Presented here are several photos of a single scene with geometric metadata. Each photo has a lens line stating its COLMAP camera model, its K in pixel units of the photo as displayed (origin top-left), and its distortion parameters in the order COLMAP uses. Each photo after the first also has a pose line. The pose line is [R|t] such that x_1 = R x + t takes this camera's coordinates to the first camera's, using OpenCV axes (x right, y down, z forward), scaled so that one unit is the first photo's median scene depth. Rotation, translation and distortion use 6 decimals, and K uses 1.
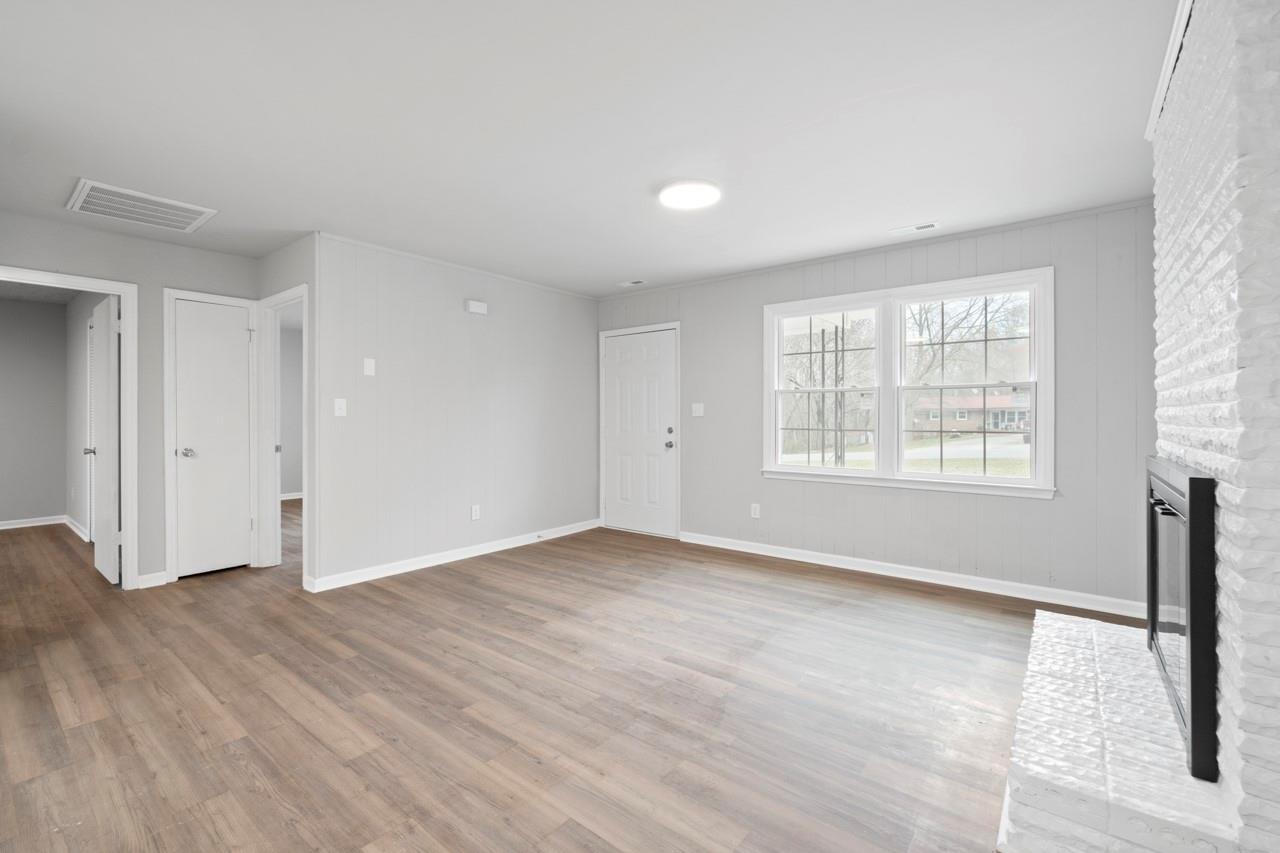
lens RADIAL K [[549.6, 0, 625.8], [0, 549.6, 425.5], [0, 0, 1]] dist [-0.008356, 0.002861]
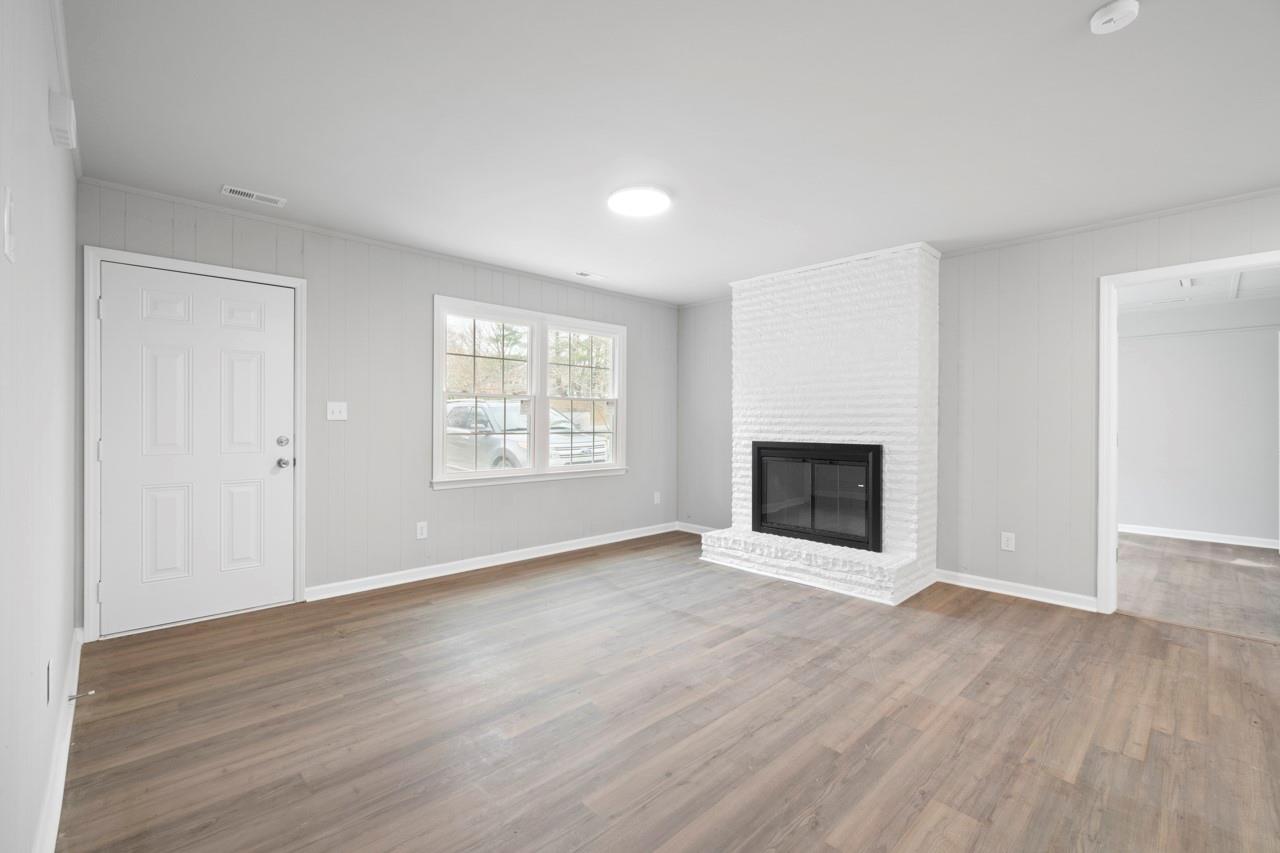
lens RADIAL K [[549.6, 0, 618.8], [0, 549.6, 429.7], [0, 0, 1]] dist [-0.008356, 0.002861]
pose [[0.144562, -0.012296, 0.989419, -0.761724], [0.009841, 0.999891, 0.010988, -0.010999], [-0.989447, 0.008149, 0.144667, 0.762611]]
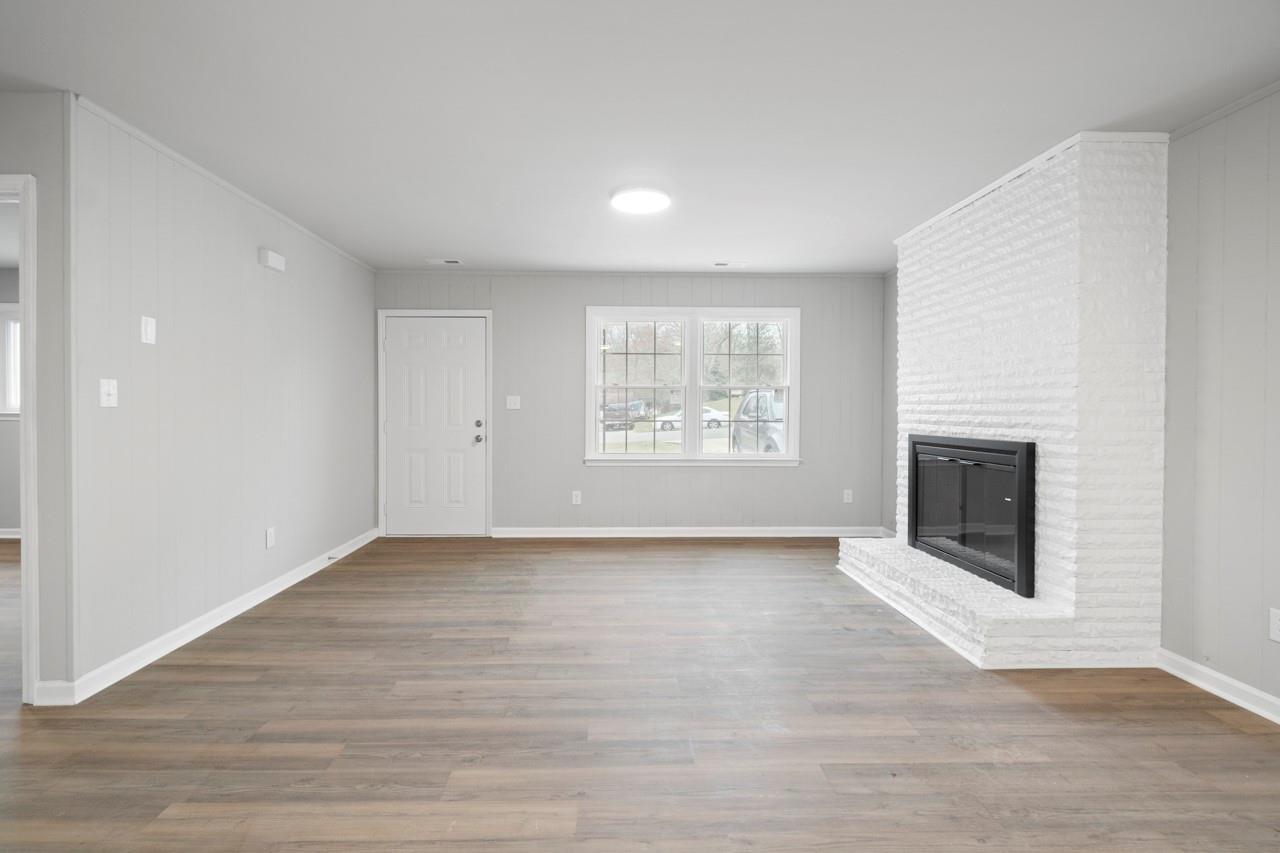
lens RADIAL K [[549.6, 0, 618.0], [0, 549.6, 417.9], [0, 0, 1]] dist [-0.008356, 0.002861]
pose [[0.765470, -0.006656, 0.643437, -0.517556], [0.005725, 0.999977, 0.003533, -0.003074], [-0.643446, 0.000979, 0.765491, 0.179197]]
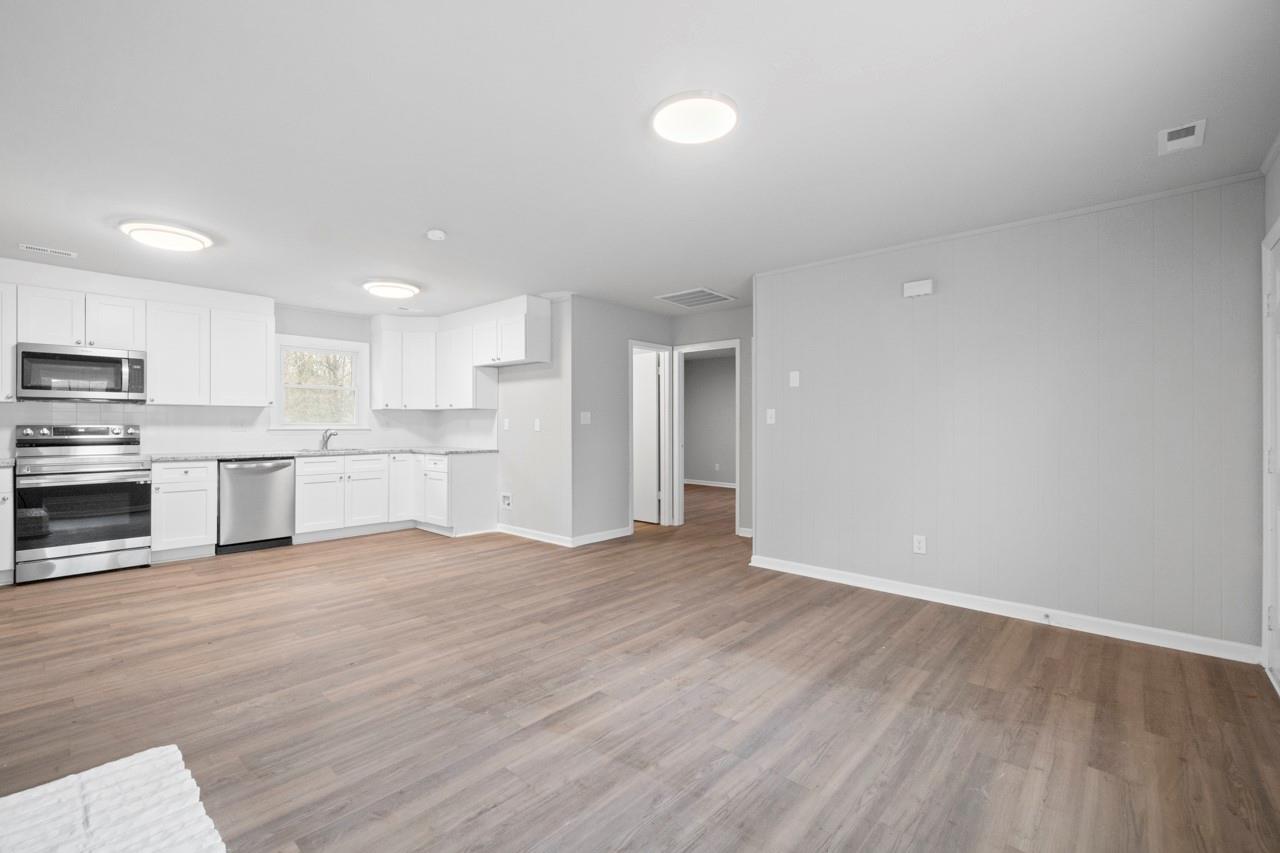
lens RADIAL K [[549.6, 0, 623.4], [0, 549.6, 420.6], [0, 0, 1]] dist [-0.008356, 0.002861]
pose [[-0.057951, -0.005445, -0.998305, 0.731266], [-0.017512, 0.999837, -0.004437, -0.014511], [0.998166, 0.017226, -0.058037, 0.813553]]
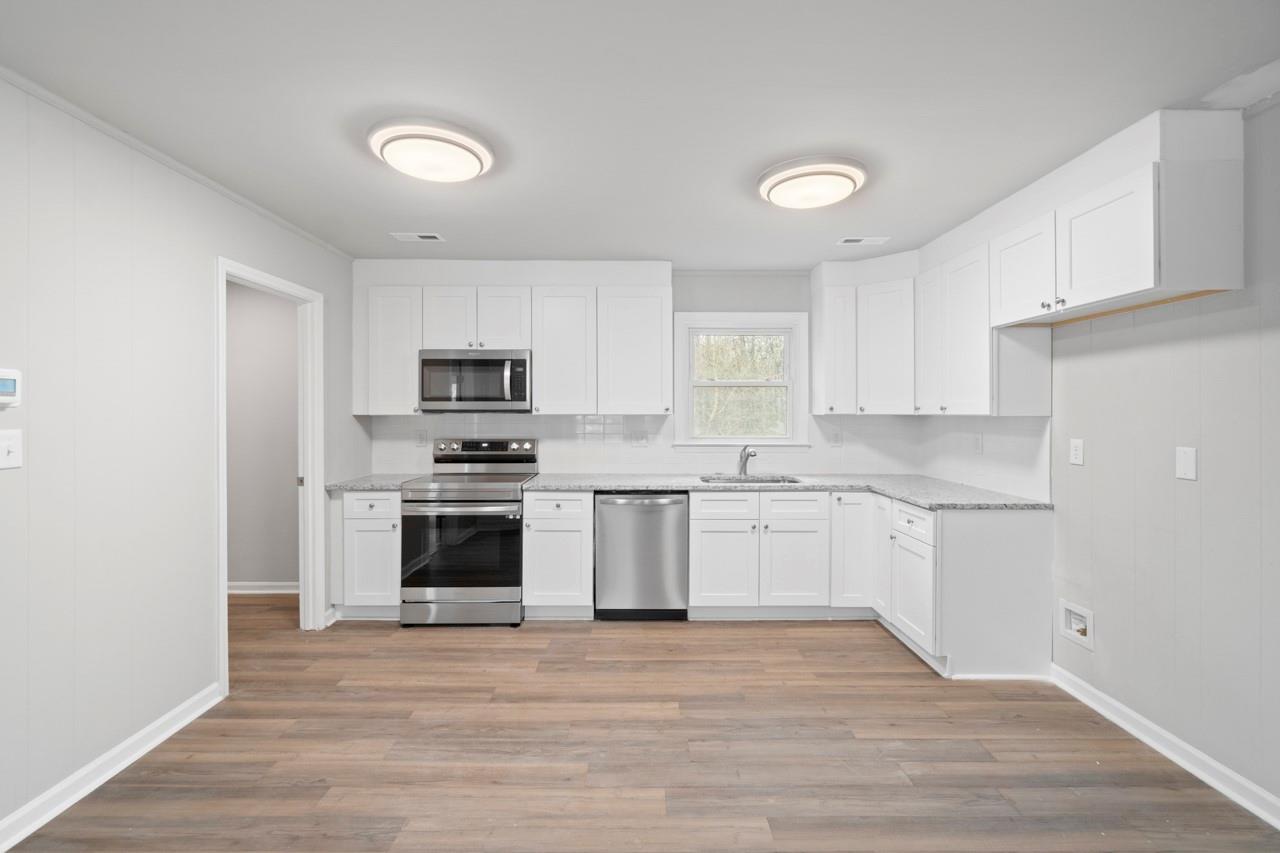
lens RADIAL K [[549.6, 0, 644.8], [0, 549.6, 412.9], [0, 0, 1]] dist [-0.008356, 0.002861]
pose [[-0.769391, 0.000538, -0.638778, -0.010241], [-0.010124, 0.999864, 0.013036, -0.060461], [0.638698, 0.016496, -0.769281, 0.550796]]
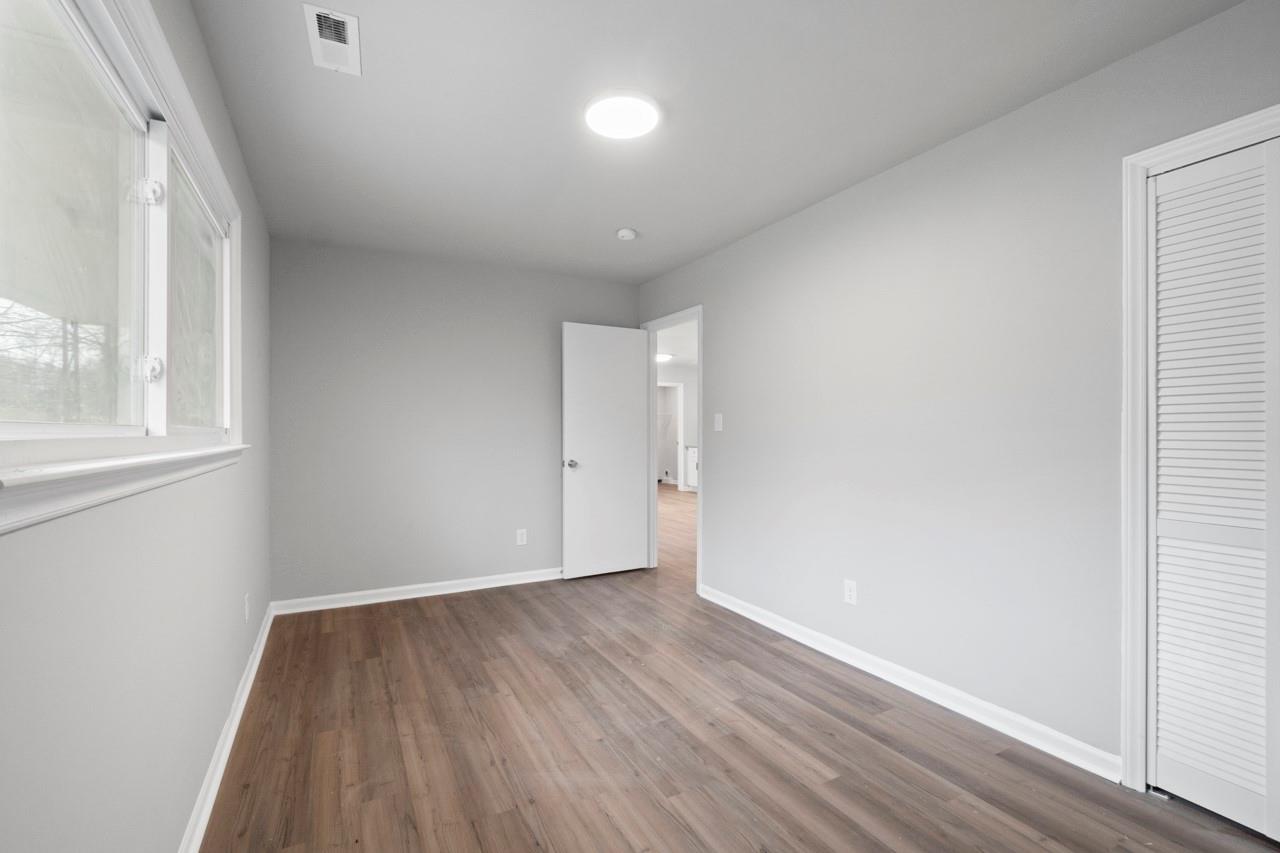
lens RADIAL K [[549.6, 0, 638.3], [0, 549.6, 427.3], [0, 0, 1]] dist [-0.008356, 0.002861]
pose [[-0.928472, 0.001619, 0.371398, -1.082363], [0.006590, 0.999905, 0.012117, -0.049660], [-0.371343, 0.013698, -0.928395, 2.333221]]
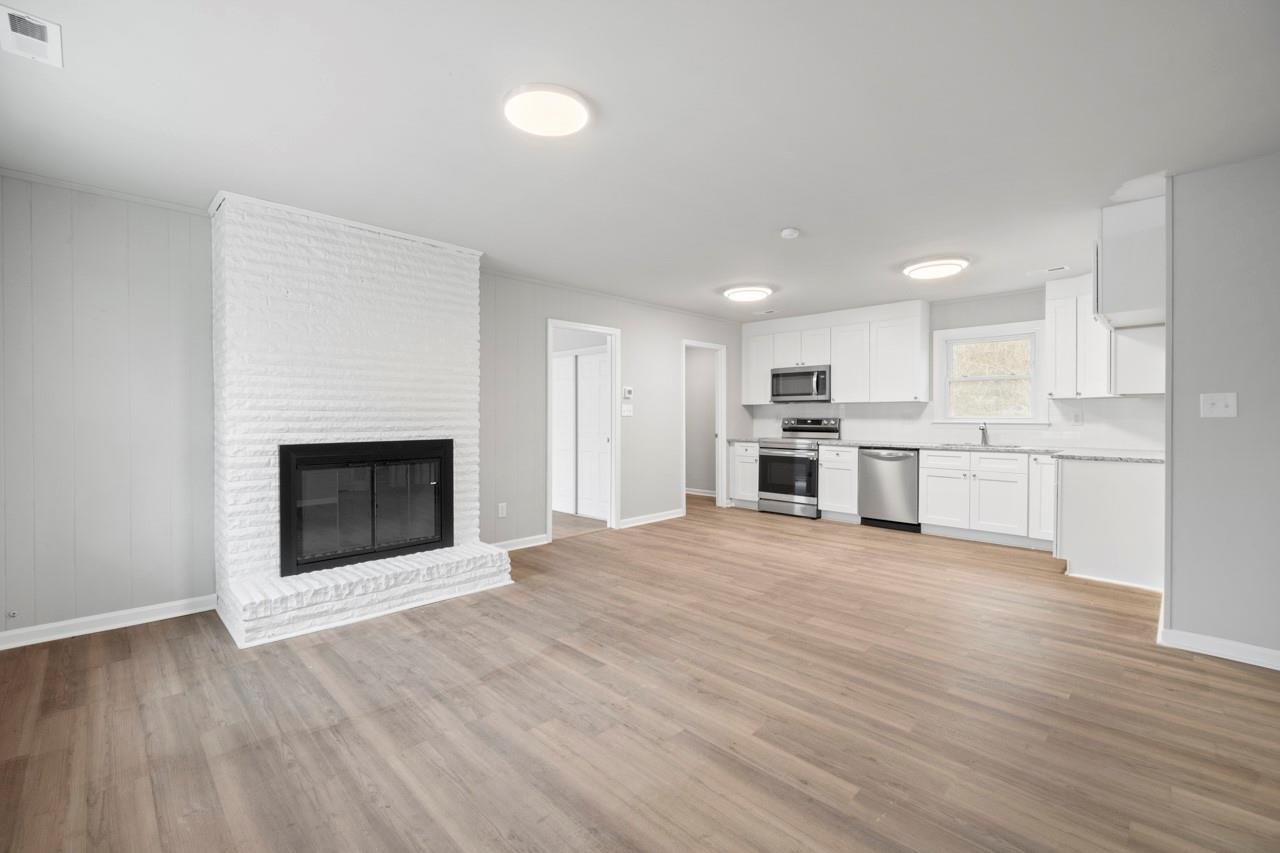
lens RADIAL K [[549.6, 0, 632.0], [0, 549.6, 422.6], [0, 0, 1]] dist [-0.008356, 0.002861]
pose [[-0.994491, -0.000190, 0.104826, -0.061858], [0.002561, 0.999656, 0.026113, -0.024140], [-0.104795, 0.026238, -0.994148, 1.469563]]
